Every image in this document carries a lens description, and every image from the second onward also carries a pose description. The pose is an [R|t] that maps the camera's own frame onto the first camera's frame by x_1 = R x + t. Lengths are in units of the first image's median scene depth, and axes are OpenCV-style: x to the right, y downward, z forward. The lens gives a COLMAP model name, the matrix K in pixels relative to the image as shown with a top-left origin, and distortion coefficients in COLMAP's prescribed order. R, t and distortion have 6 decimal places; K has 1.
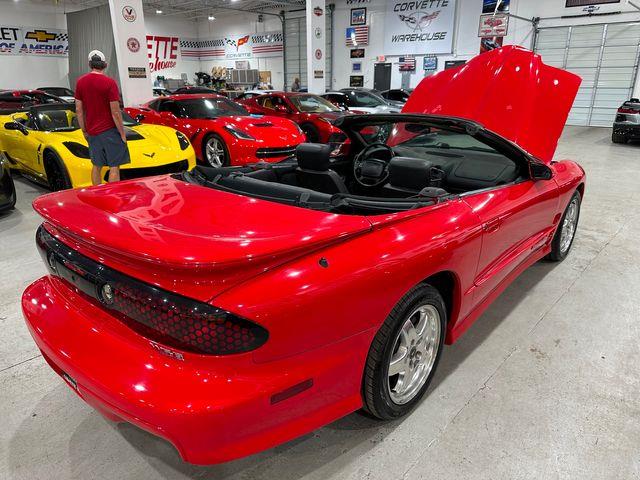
lens RADIAL K [[461.0, 0, 323.5], [0, 461.0, 237.9], [0, 0, 1]] dist [-0.002484, -0.001500]
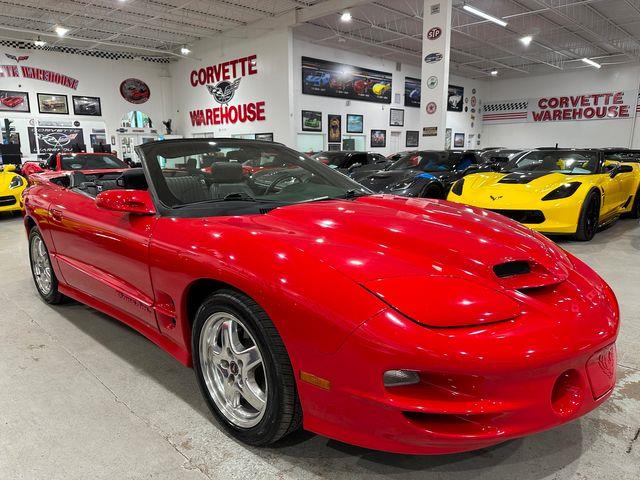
lens RADIAL K [[461.0, 0, 323.5], [0, 461.0, 237.9], [0, 0, 1]] dist [-0.002484, -0.001500]
pose [[-0.066079, 0.178851, -0.981655, 0.296110], [-0.309089, 0.931745, 0.190564, -0.082315], [0.948735, 0.316011, -0.006288, 0.323944]]
